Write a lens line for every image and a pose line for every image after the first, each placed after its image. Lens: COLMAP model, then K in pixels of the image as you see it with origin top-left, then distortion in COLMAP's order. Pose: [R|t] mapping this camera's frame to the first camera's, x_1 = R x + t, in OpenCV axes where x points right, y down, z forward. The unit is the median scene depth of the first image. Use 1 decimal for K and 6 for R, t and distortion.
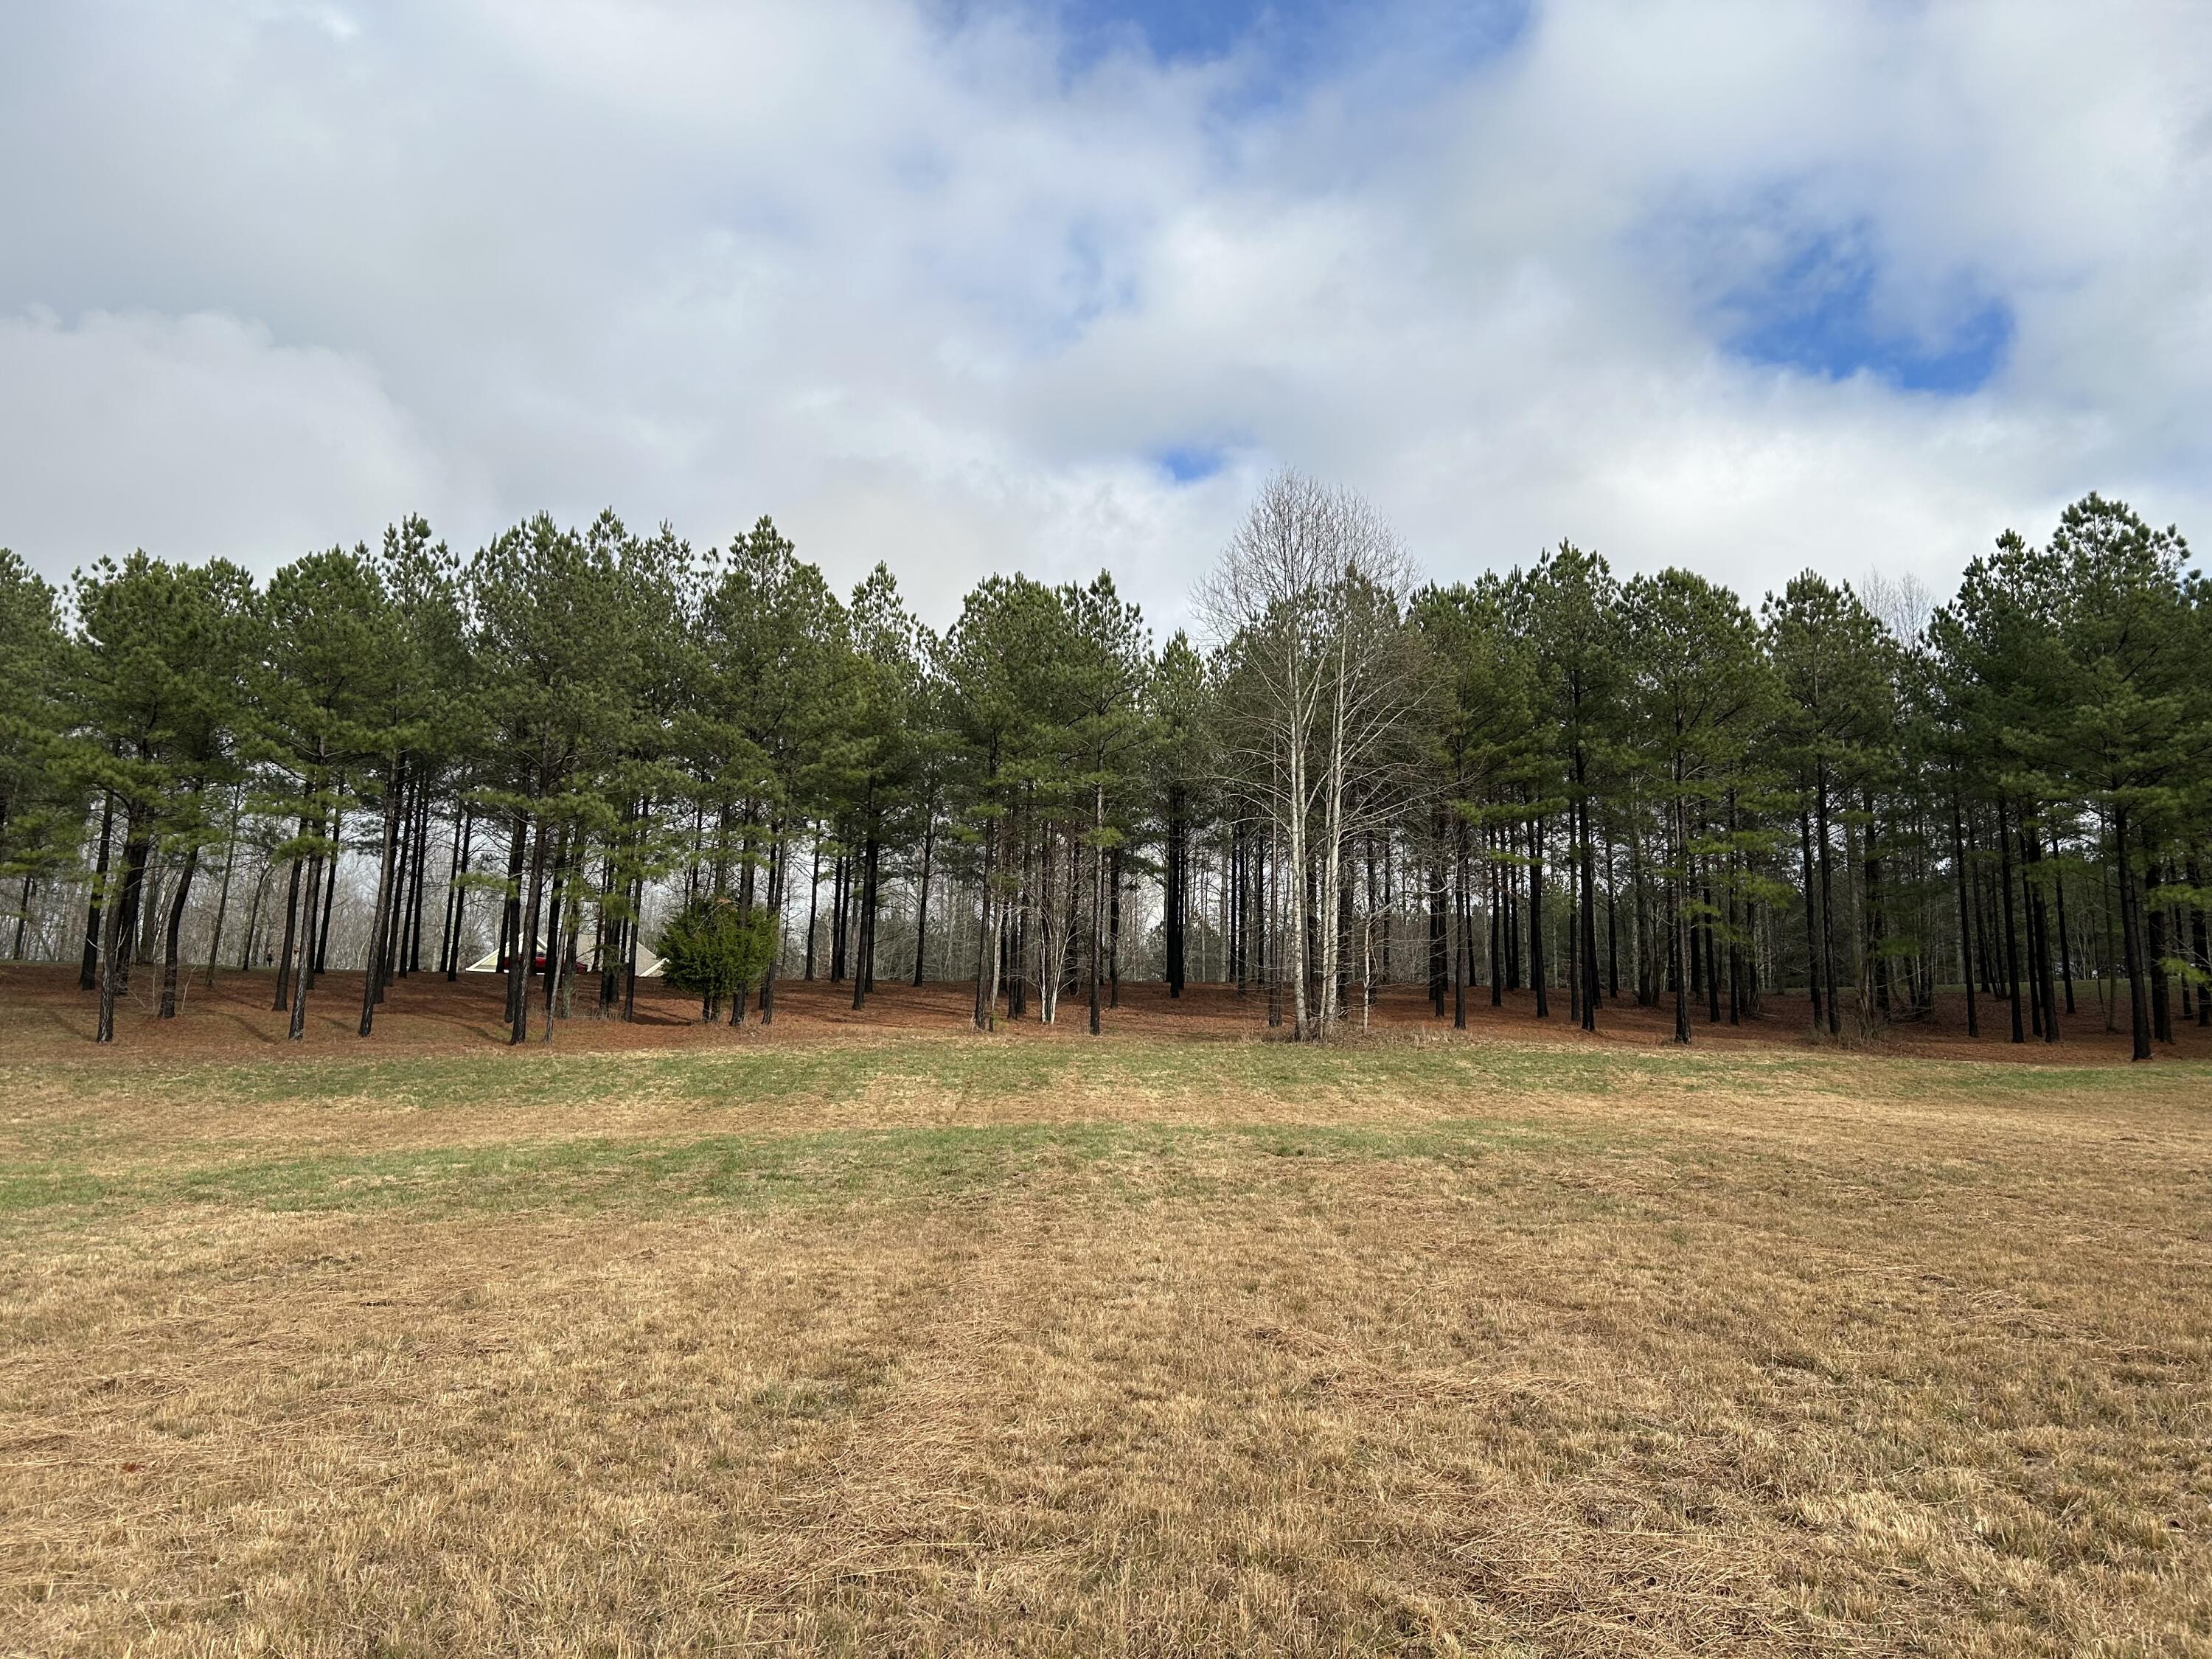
lens RADIAL K [[1662.0, 0, 1119.4], [0, 1662.0, 824.2], [0, 0, 1]] dist [0.058553, -0.101613]
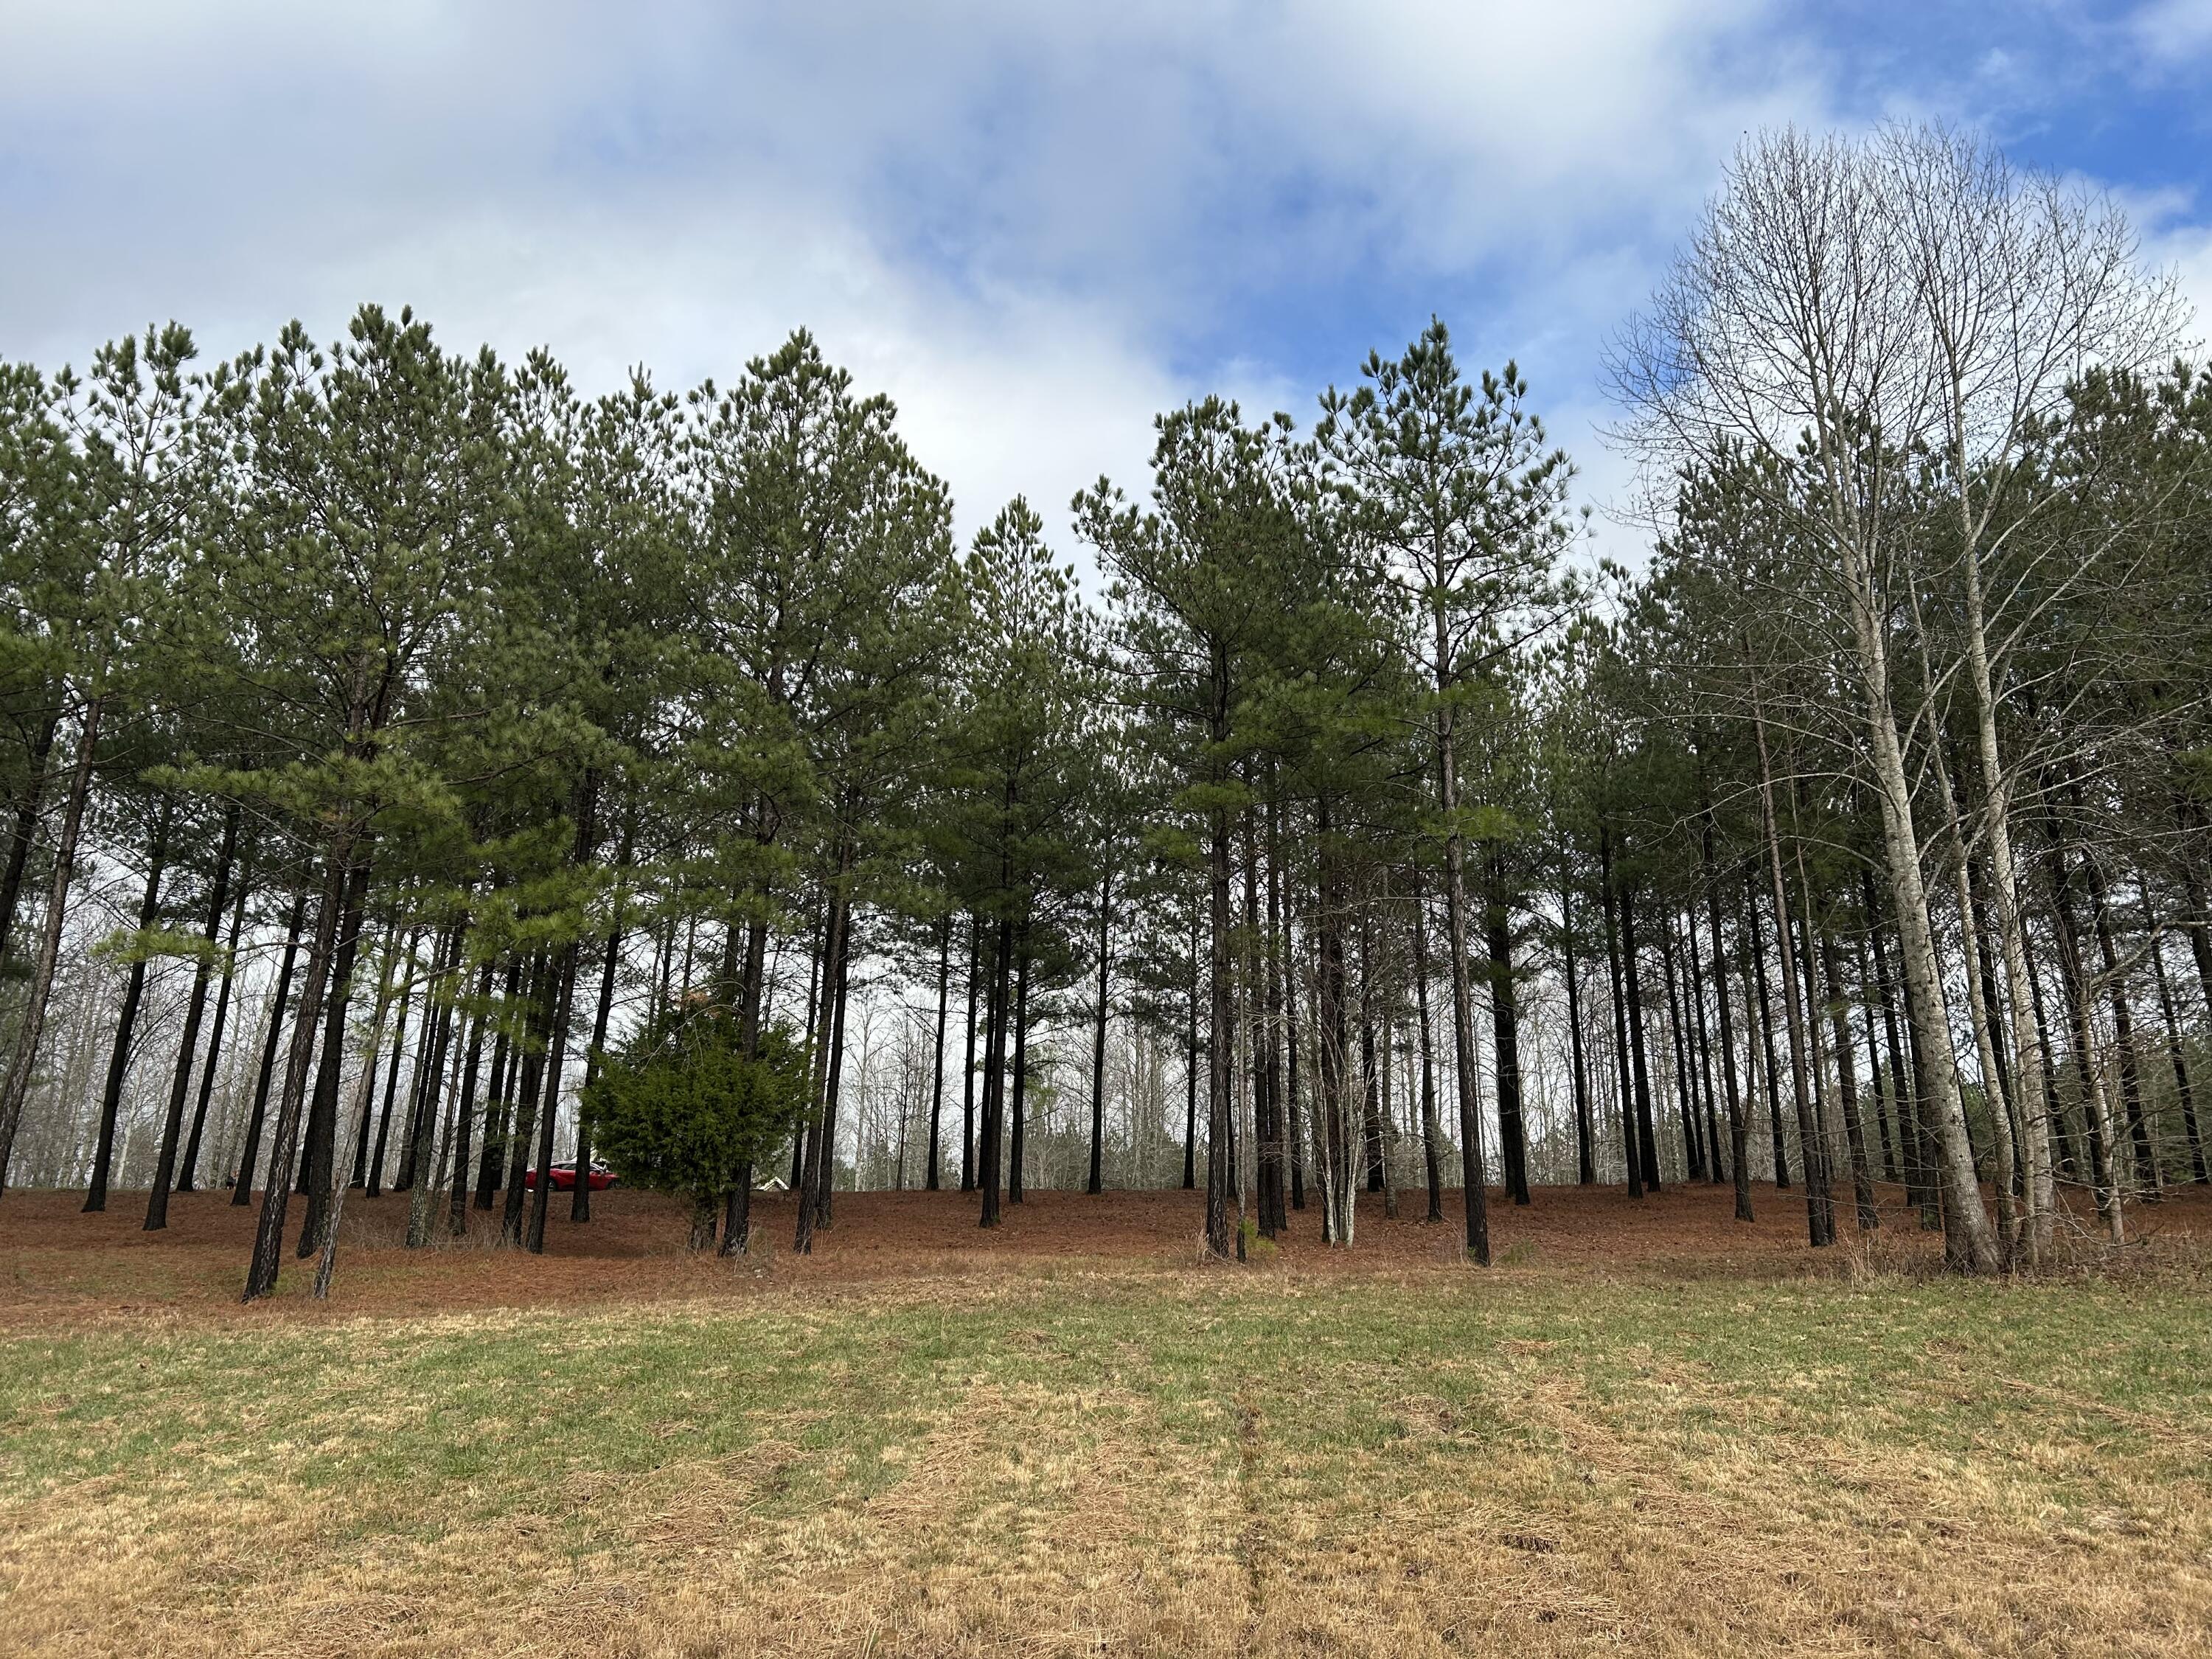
lens RADIAL K [[1662.0, 0, 1119.4], [0, 1662.0, 824.2], [0, 0, 1]] dist [0.058553, -0.101613]
pose [[0.994105, -0.040547, -0.100555, -0.074432], [0.026346, 0.989979, -0.138732, 0.083157], [0.105173, 0.135265, 0.985212, 0.640884]]
